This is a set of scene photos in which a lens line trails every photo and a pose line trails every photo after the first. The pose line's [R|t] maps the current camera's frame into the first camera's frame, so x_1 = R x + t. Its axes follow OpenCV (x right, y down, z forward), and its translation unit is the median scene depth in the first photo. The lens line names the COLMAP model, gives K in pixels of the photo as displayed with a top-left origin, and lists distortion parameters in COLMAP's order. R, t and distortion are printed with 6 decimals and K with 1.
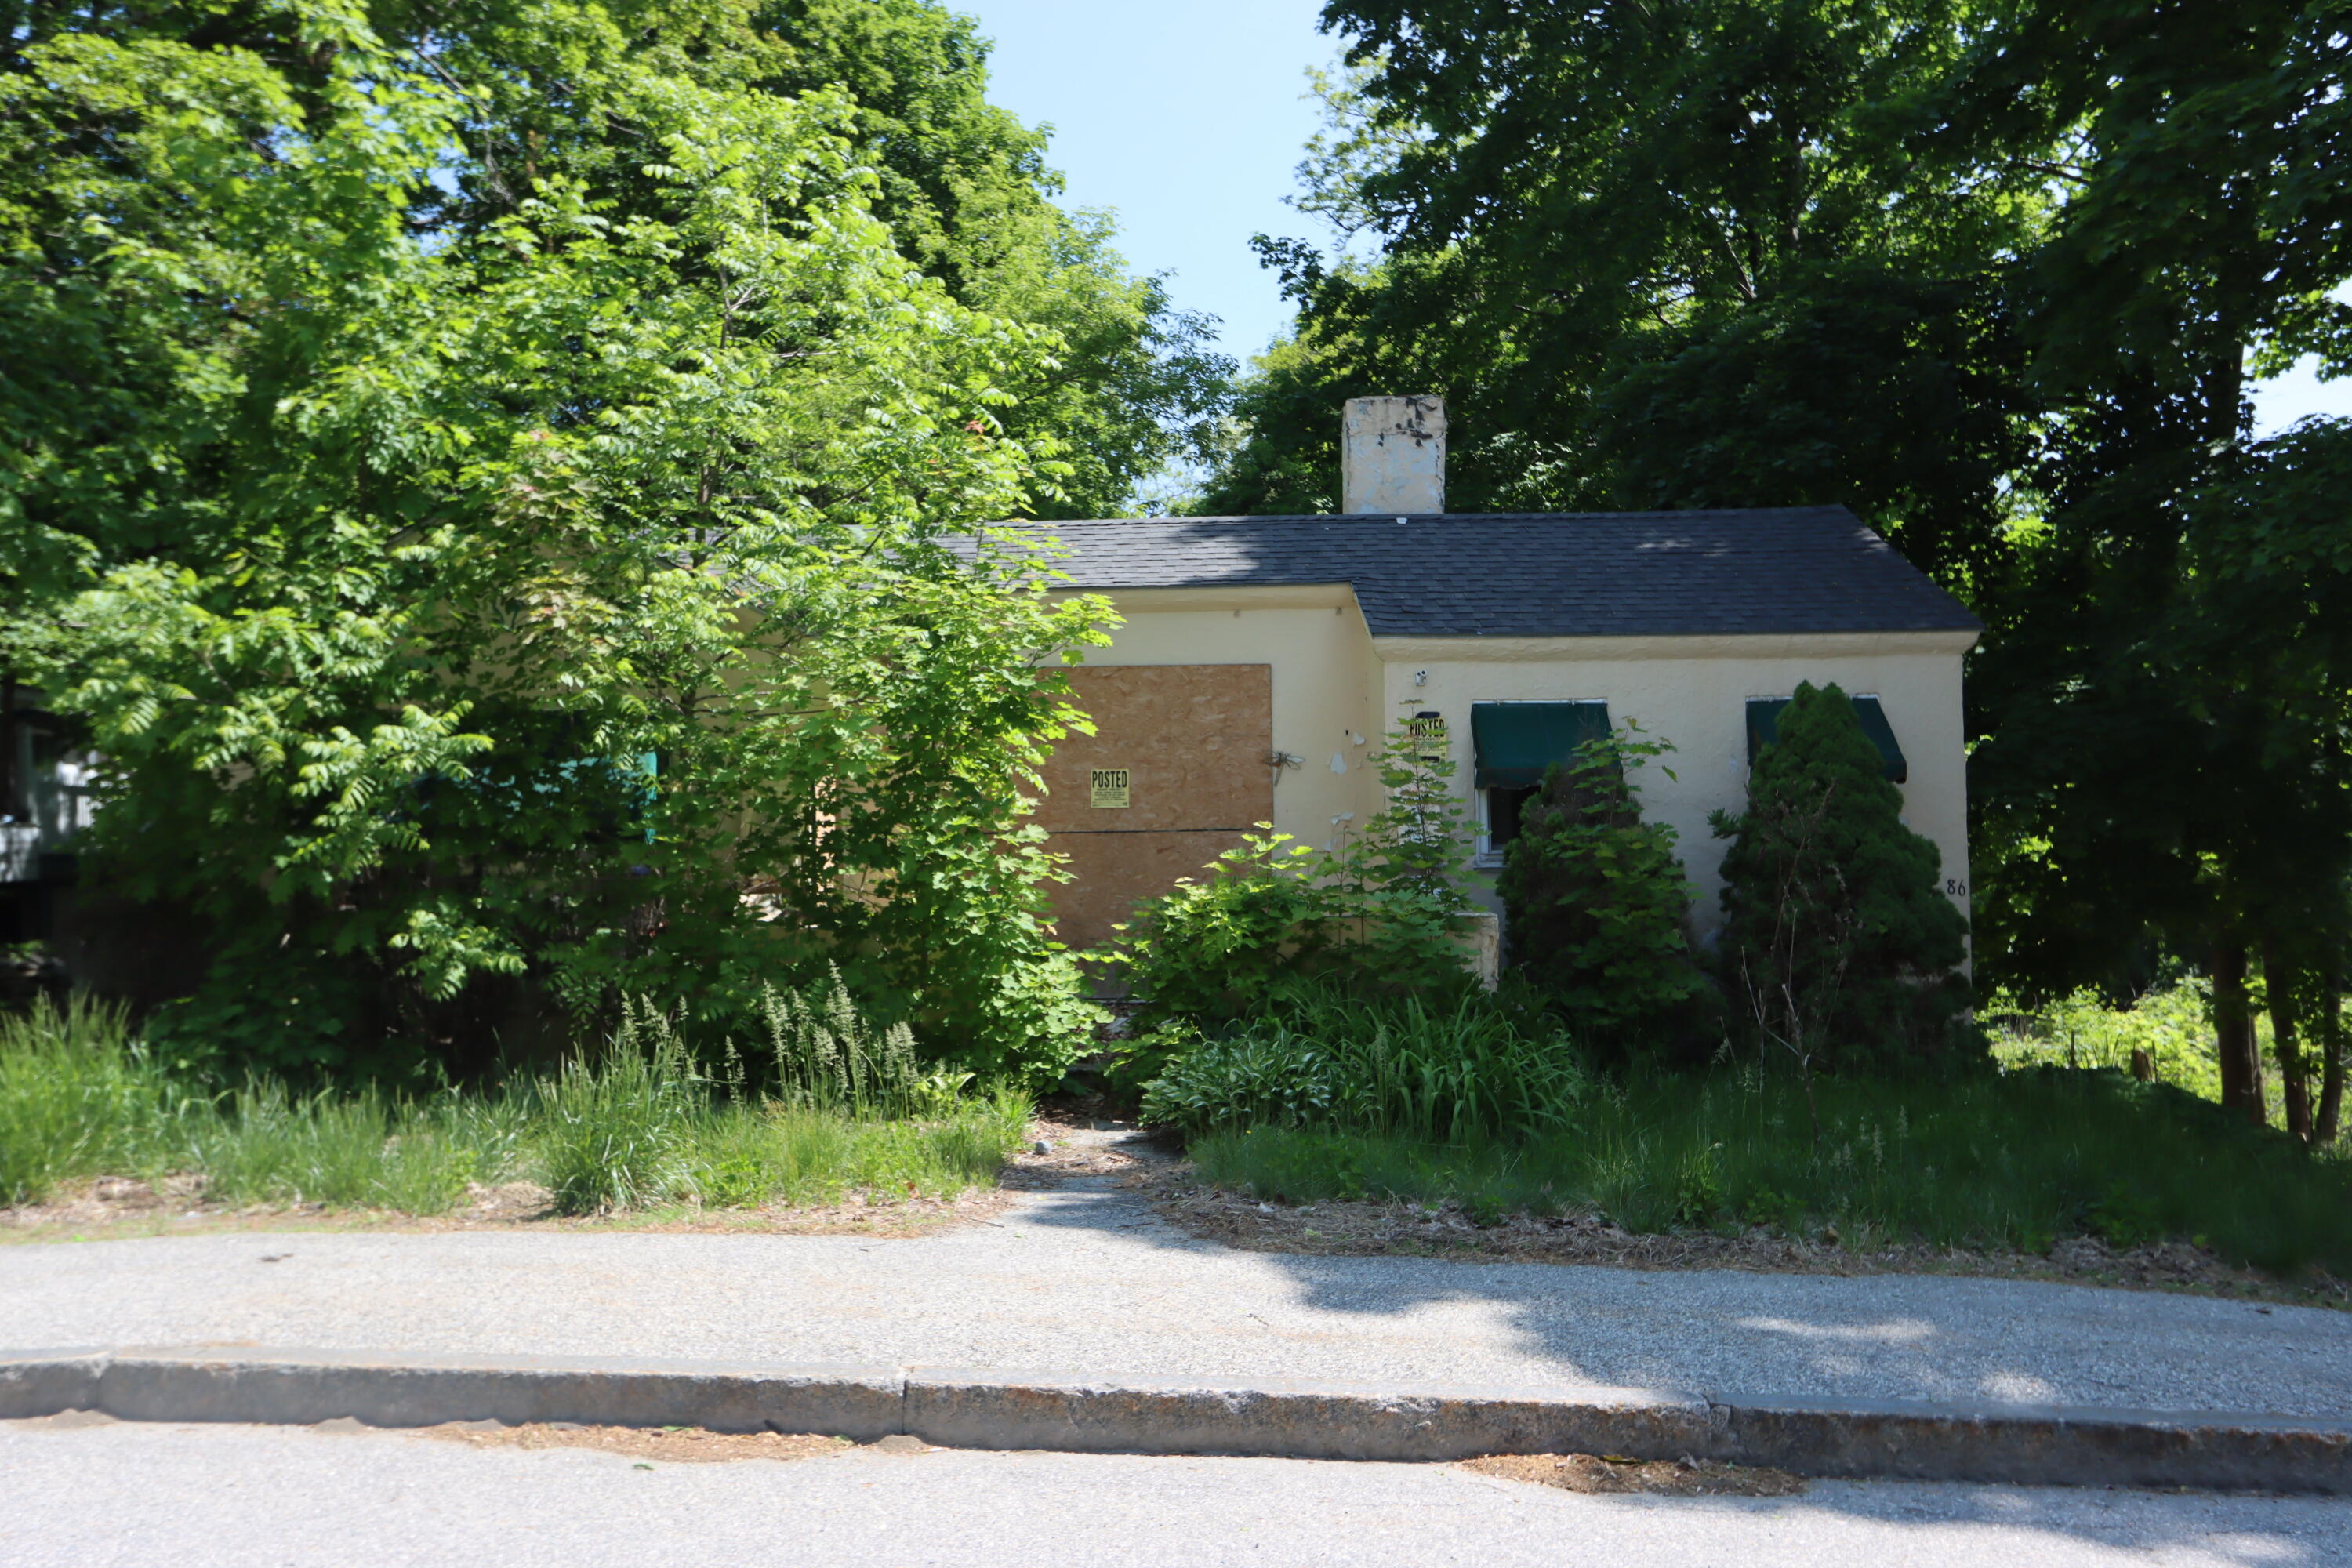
lens RADIAL K [[1918.3, 0, 1170.5], [0, 1918.3, 808.6], [0, 0, 1]] dist [-0.004725, 0.002307]
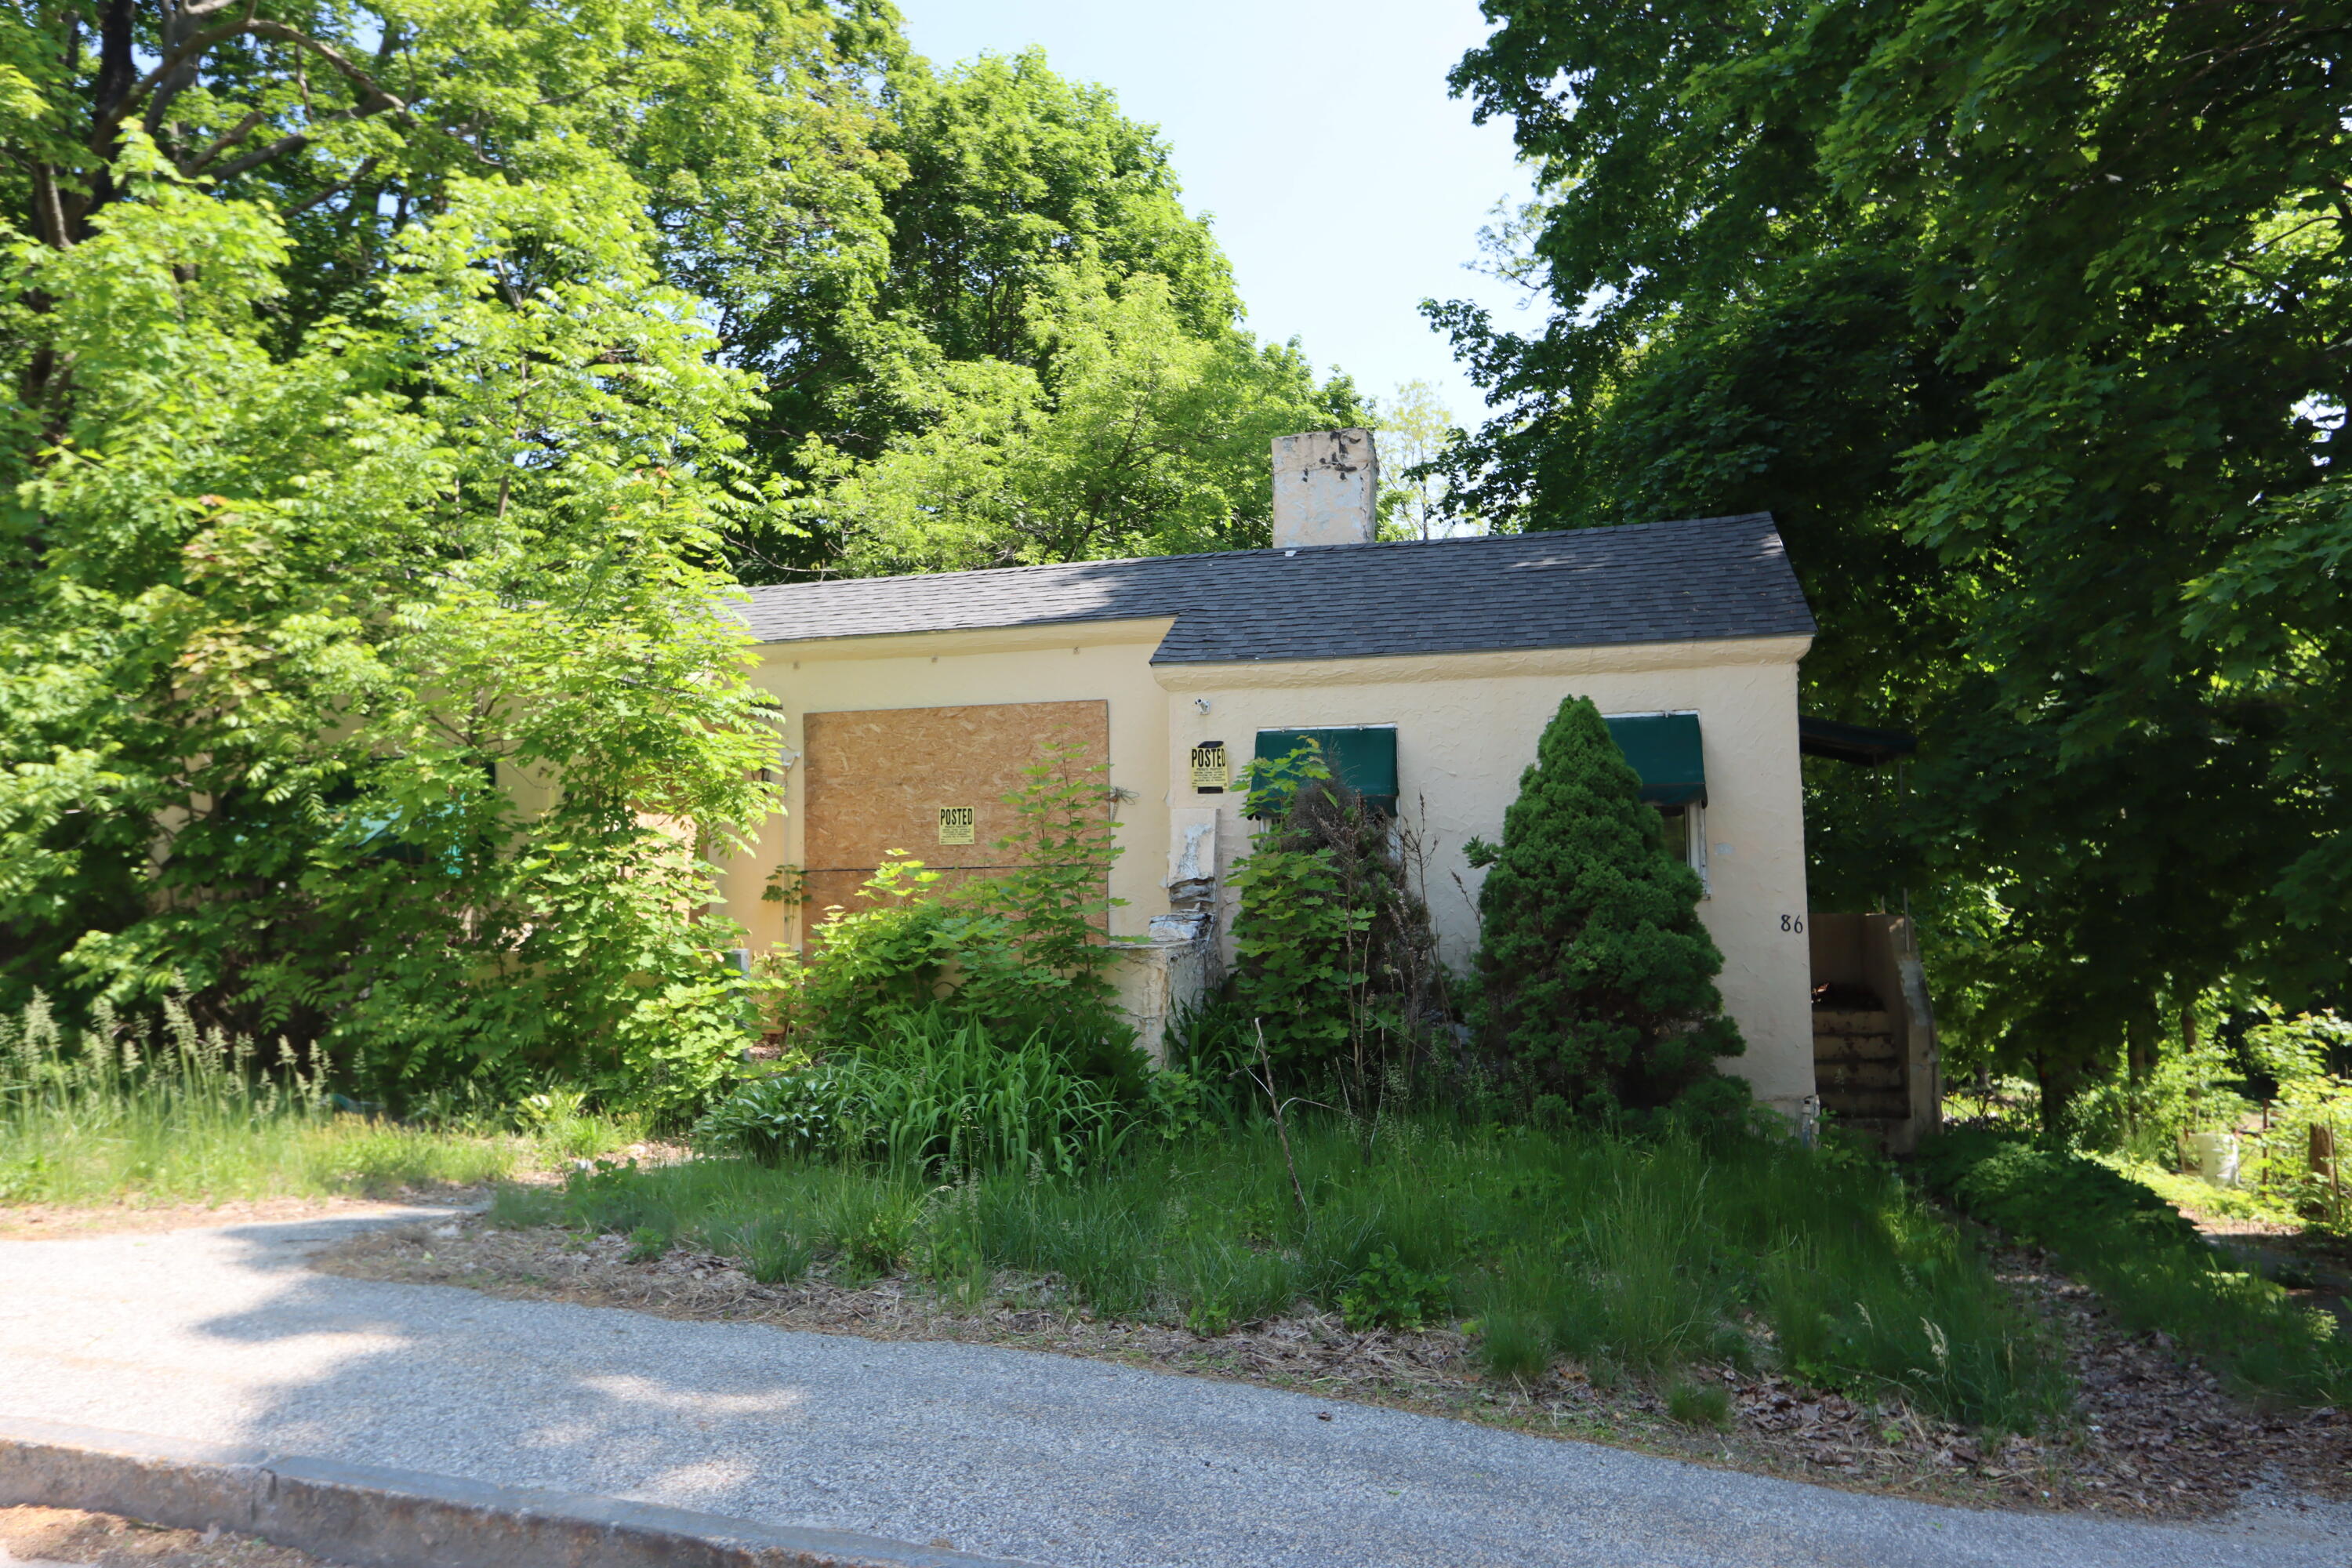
lens RADIAL K [[1785.9, 0, 1182.3], [0, 1785.9, 783.1], [0, 0, 1]] dist [-0.004512, 0.005845]
pose [[0.965506, -0.018343, -0.259733, 0.333739], [0.004994, 0.998637, -0.051960, 0.016734], [0.260332, 0.048871, 0.964282, 0.116782]]
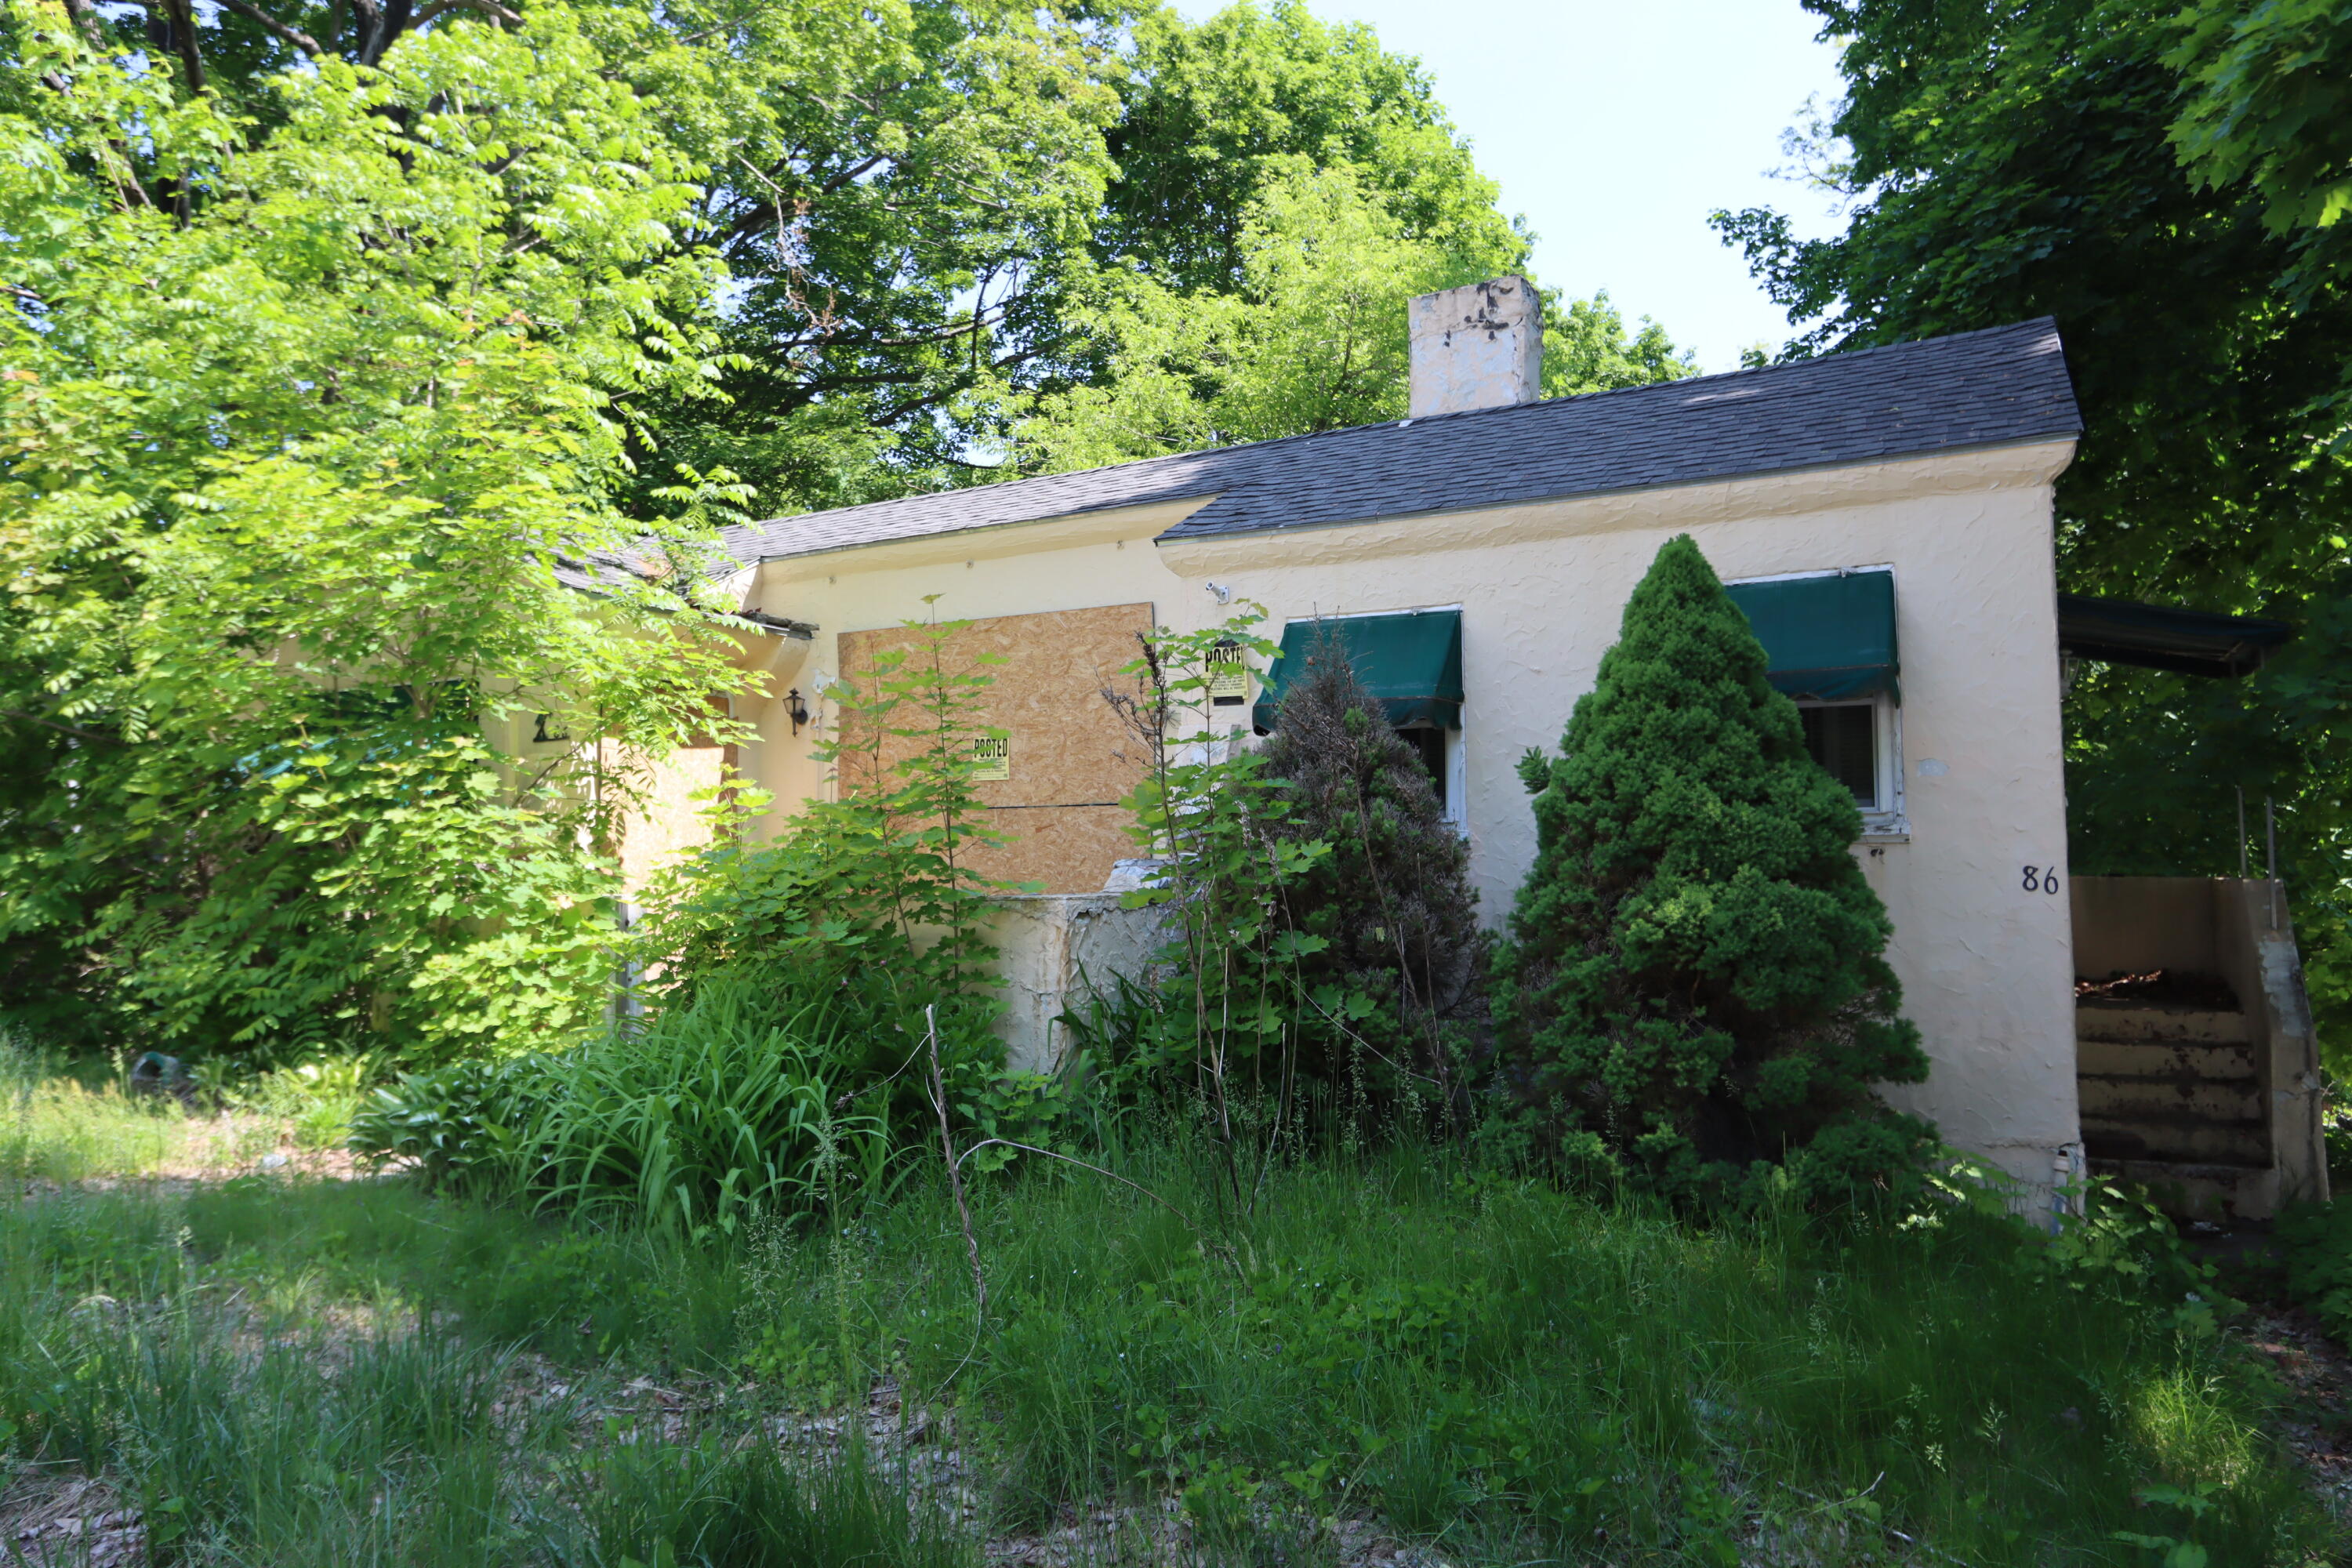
lens RADIAL K [[1579.0, 0, 1168.0], [0, 1579.0, 786.1], [0, 0, 1]] dist [-0.003238, 0.000908]
pose [[0.865723, -0.018354, -0.500187, 0.398156], [-0.003373, 0.999091, -0.042498, 0.032280], [0.500512, 0.038478, 0.864874, 0.425545]]
